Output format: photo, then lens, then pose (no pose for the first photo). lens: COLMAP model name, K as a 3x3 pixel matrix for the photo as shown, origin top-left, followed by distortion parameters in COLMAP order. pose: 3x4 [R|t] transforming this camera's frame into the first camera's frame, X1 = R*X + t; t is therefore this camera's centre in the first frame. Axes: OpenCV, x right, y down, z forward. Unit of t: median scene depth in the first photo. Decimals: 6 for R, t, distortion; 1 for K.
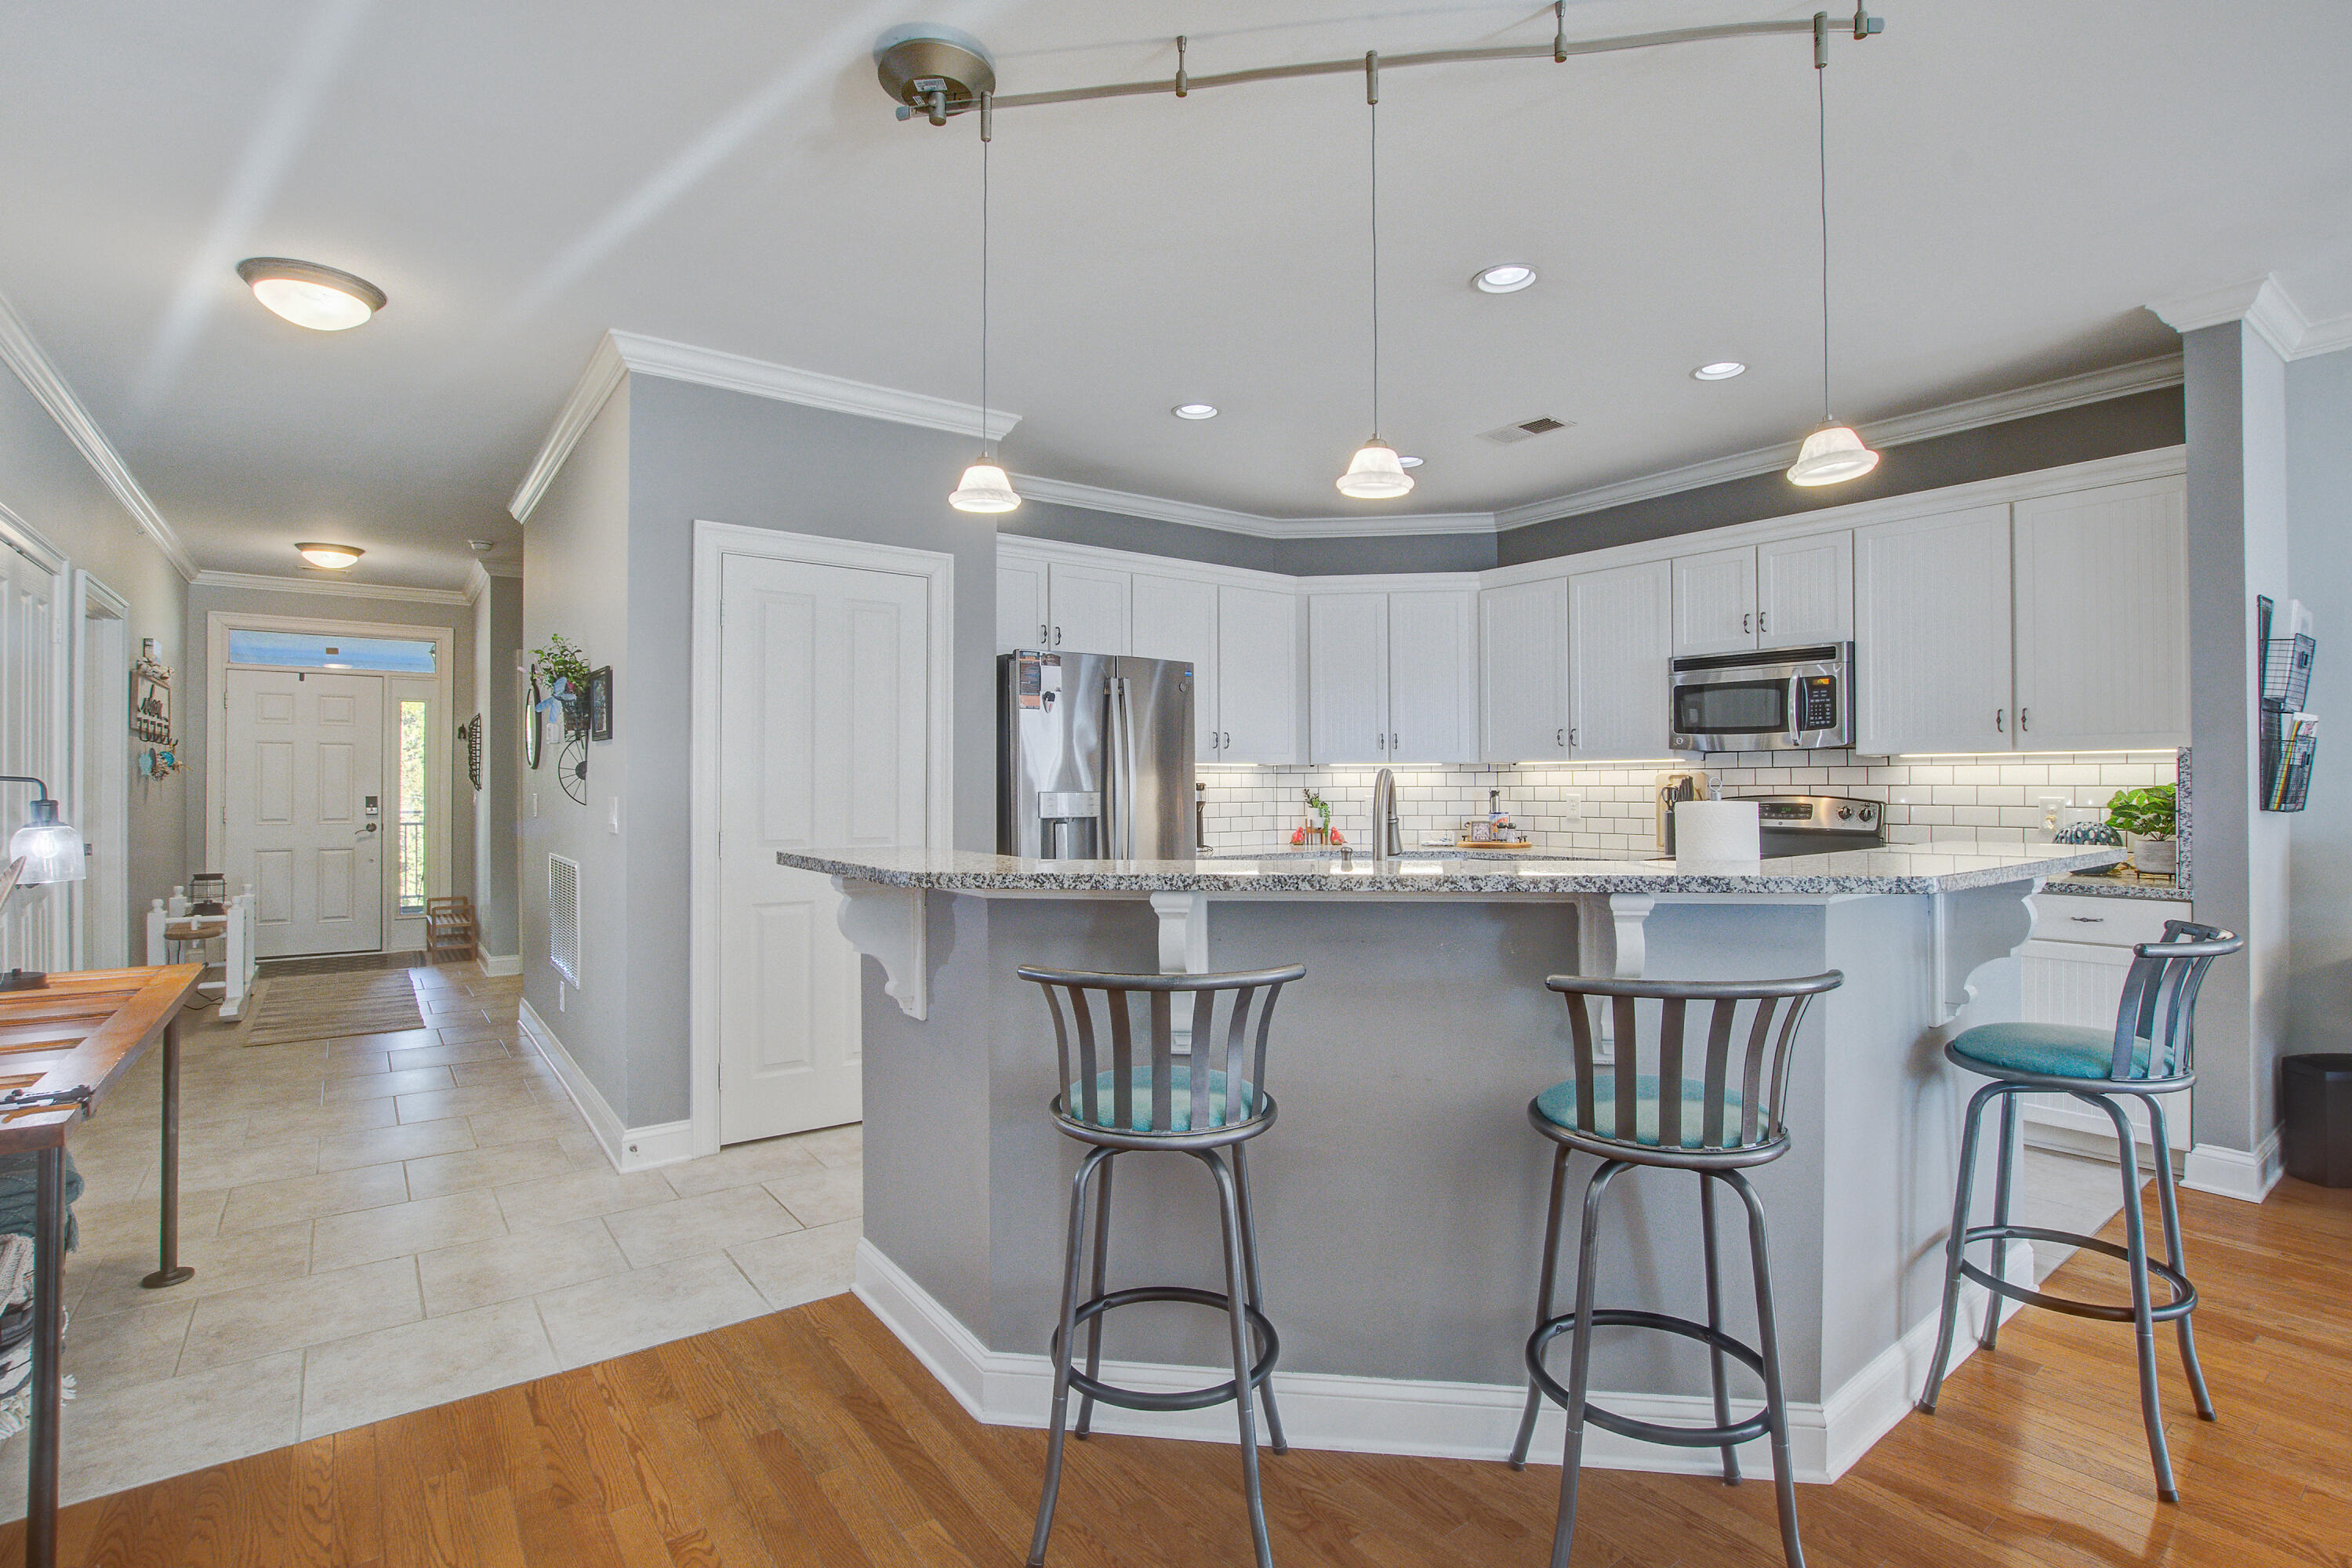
lens RADIAL K [[1115.9, 0, 1178.8], [0, 1115.9, 792.1], [0, 0, 1]] dist [-0.045640, 0.000058]
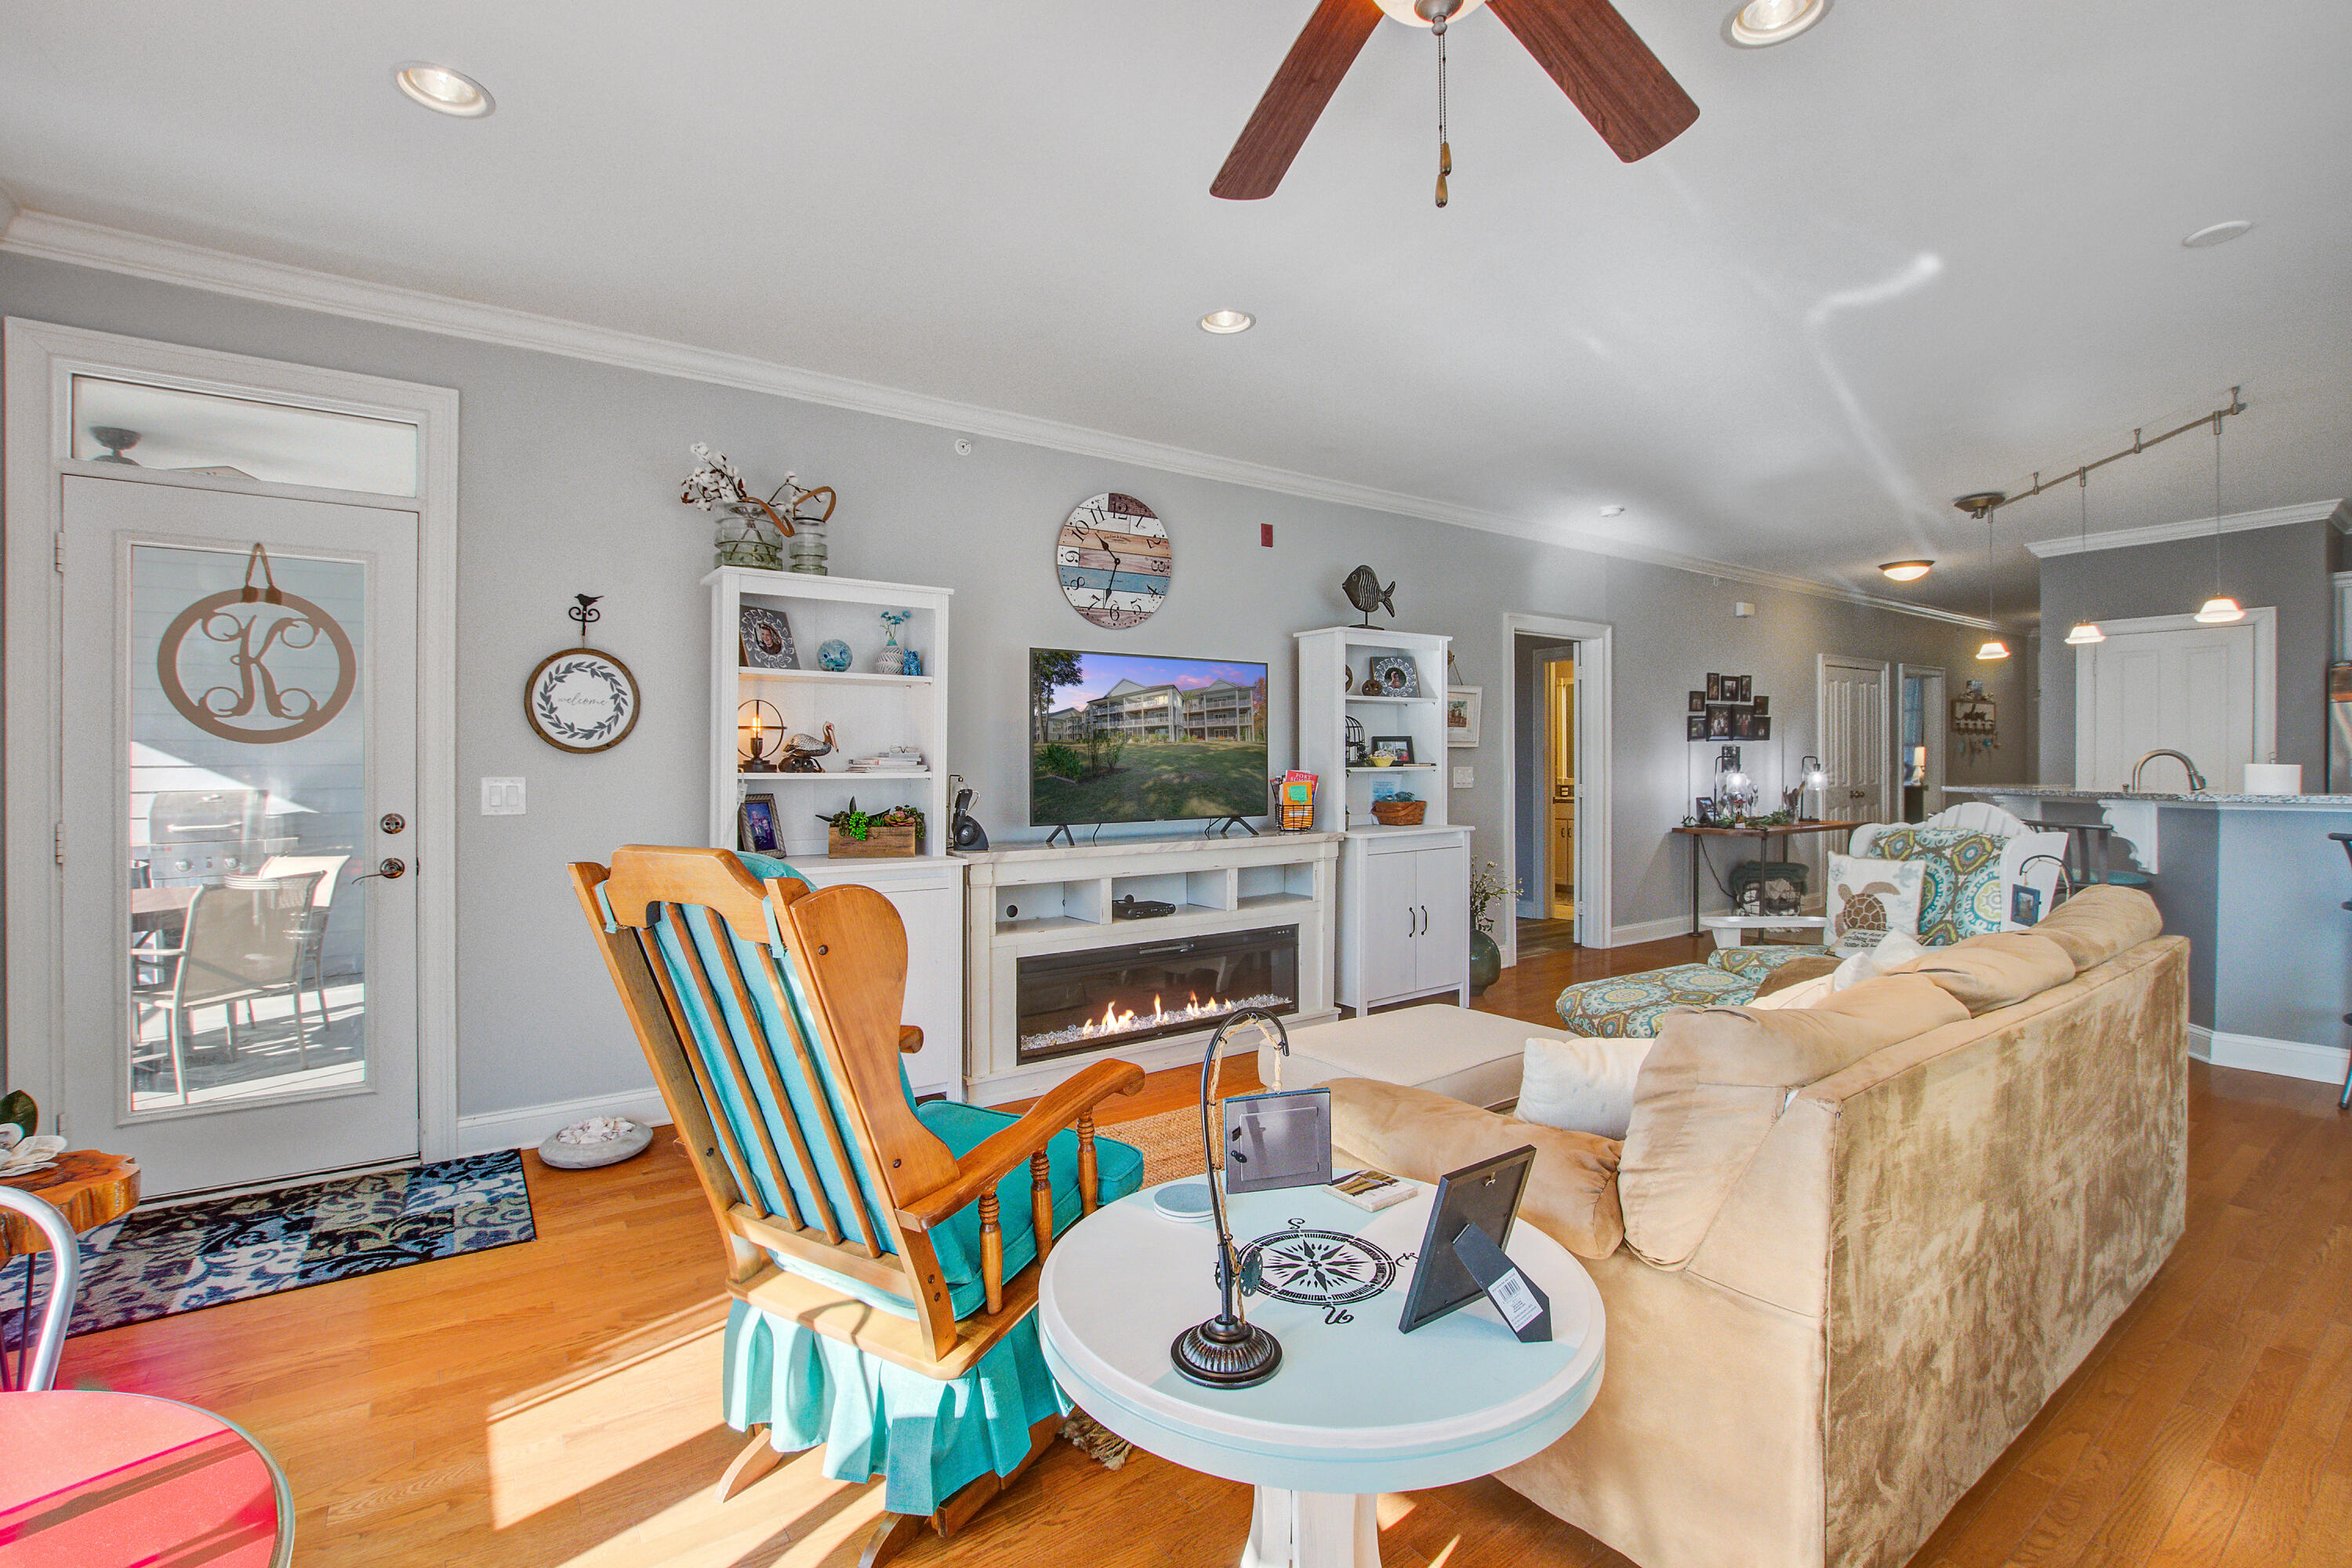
lens RADIAL K [[1050.7, 0, 1176.0], [0, 1050.7, 784.0], [0, 0, 1]] dist [-0.029482, 0.000620]
pose [[-0.027315, 0.020861, -0.999409, 1.185267], [0.005439, 0.999771, 0.020720, -0.003233], [0.999612, -0.004870, -0.027423, -0.467029]]
